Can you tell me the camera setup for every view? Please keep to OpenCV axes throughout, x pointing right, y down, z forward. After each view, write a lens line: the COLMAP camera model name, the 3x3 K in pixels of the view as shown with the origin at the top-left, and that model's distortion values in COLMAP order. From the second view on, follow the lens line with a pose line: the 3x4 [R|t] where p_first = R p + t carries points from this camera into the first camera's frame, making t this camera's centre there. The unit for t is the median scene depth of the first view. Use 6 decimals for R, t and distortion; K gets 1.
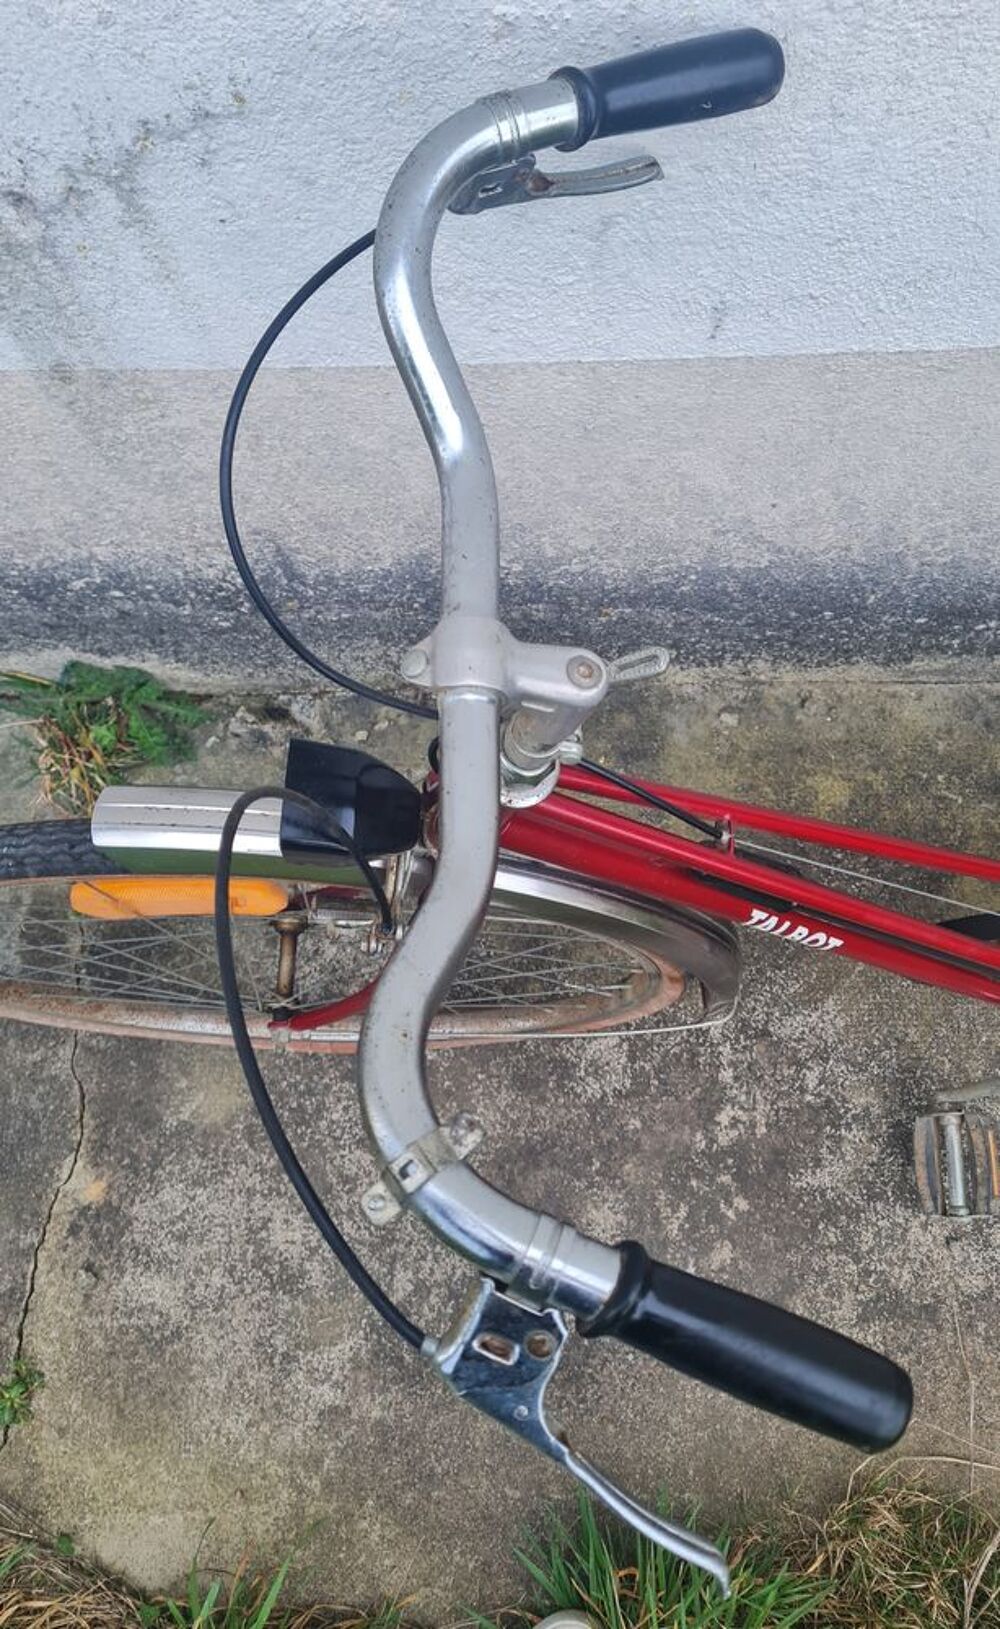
lens RADIAL K [[1331.8, 0, 531.0], [0, 1331.8, 819.0], [0, 0, 1]] dist [0.049334, -0.049468]
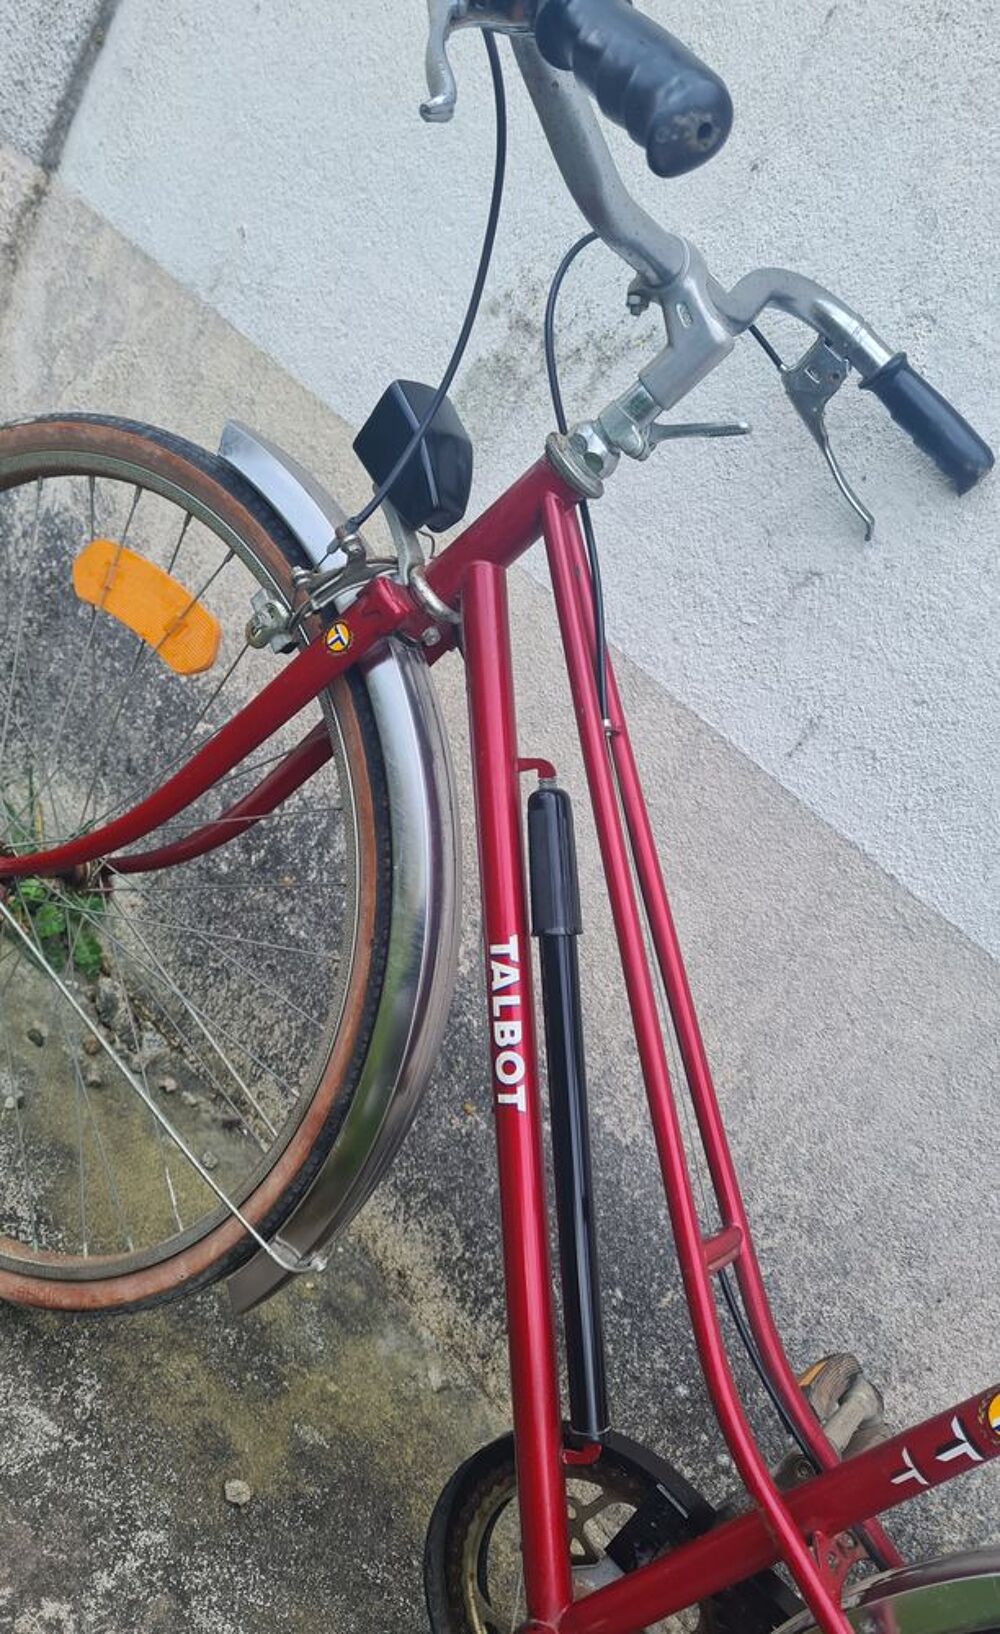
lens RADIAL K [[1322.4, 0, 525.3], [0, 1322.4, 903.4], [0, 0, 1]] dist [0.057081, -0.046361]
pose [[0.673113, 0.661860, -0.329939, 0.290287], [-0.631176, 0.281639, -0.722701, 0.456816], [-0.385403, 0.694709, 0.607325, 0.263494]]
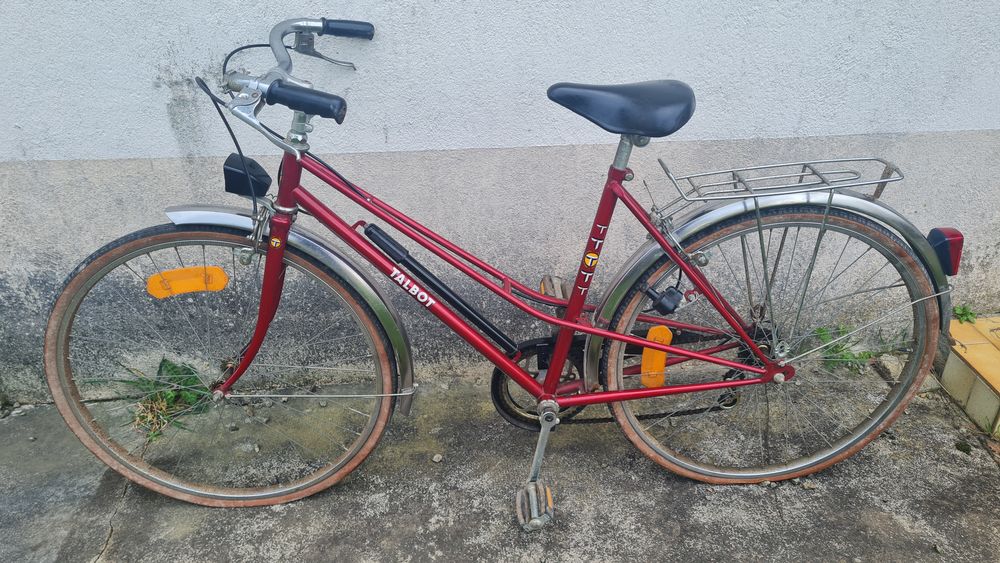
lens RADIAL K [[734.1, 0, 505.8], [0, 734.1, 262.7], [0, 0, 1]] dist [0.045853, -0.043821]
pose [[0.997671, -0.023945, 0.063869, 0.192749], [0.062000, 0.708692, -0.702788, 0.745789], [-0.028435, 0.705111, 0.708527, -0.084018]]
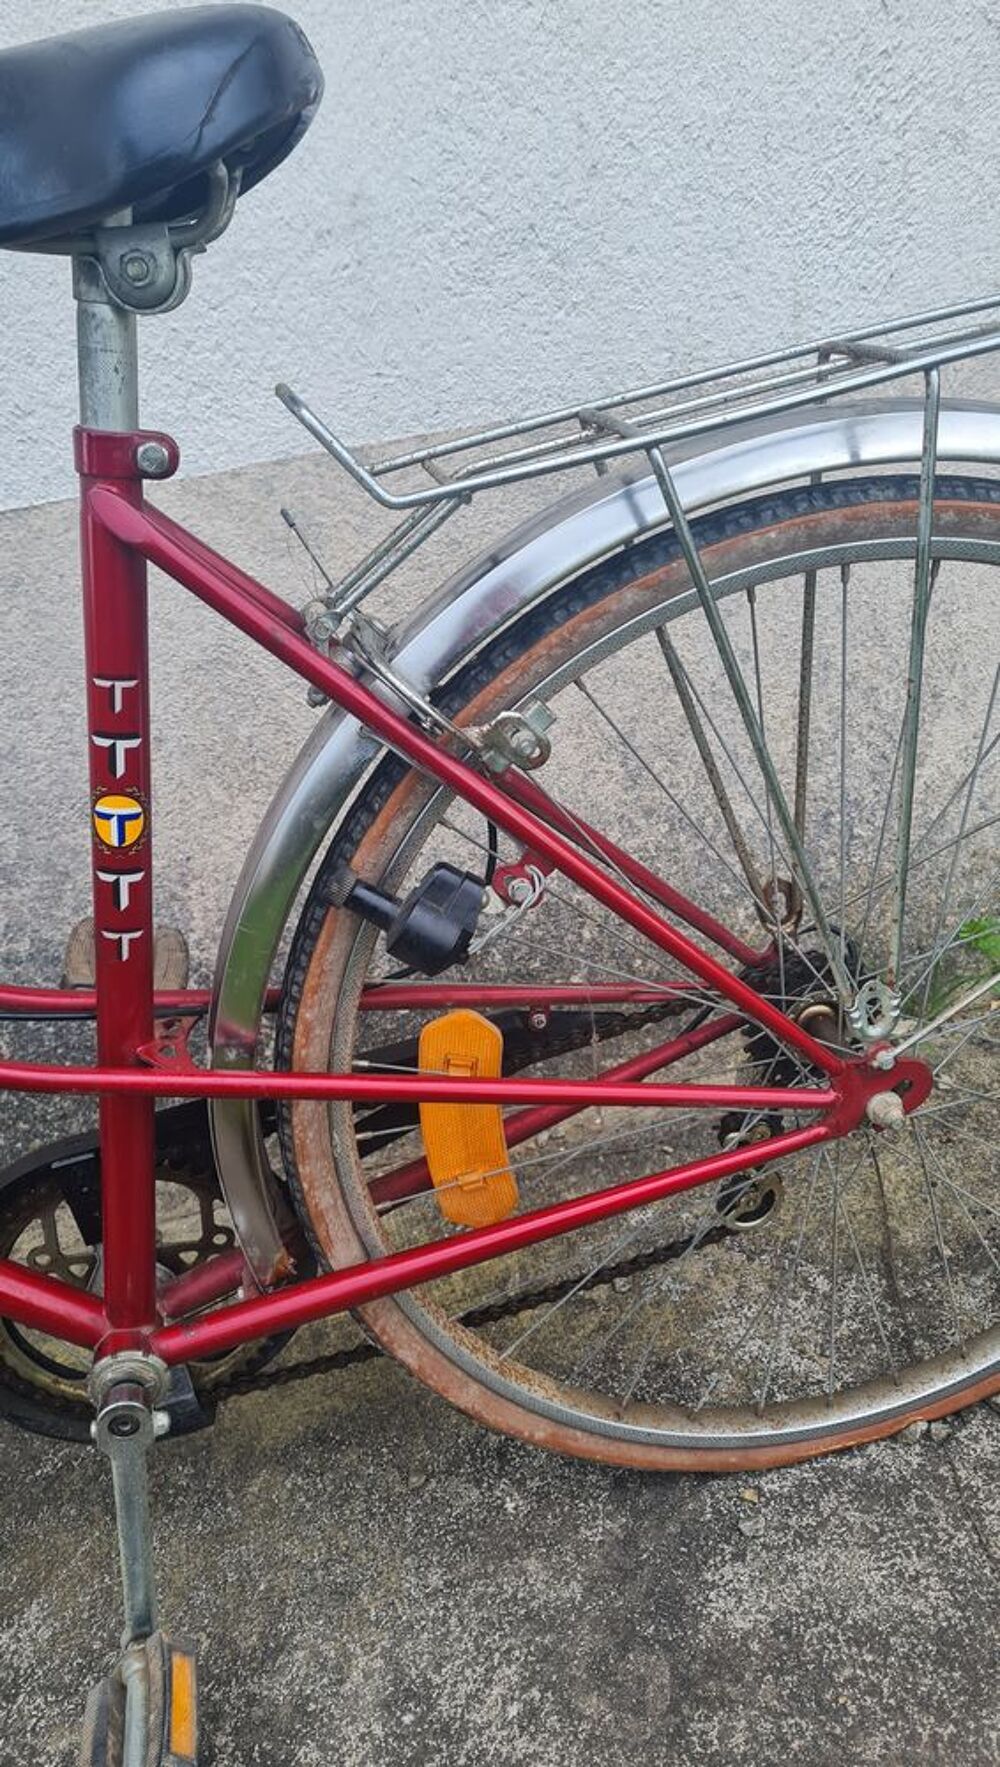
lens RADIAL K [[1331.2, 0, 504.4], [0, 1331.2, 876.9], [0, 0, 1]] dist [0.044637, -0.038254]
pose [[0.965366, -0.209364, 0.155674, 0.426315], [0.256745, 0.656308, -0.709466, 0.435694], [0.046367, 0.724863, 0.687331, 0.309388]]
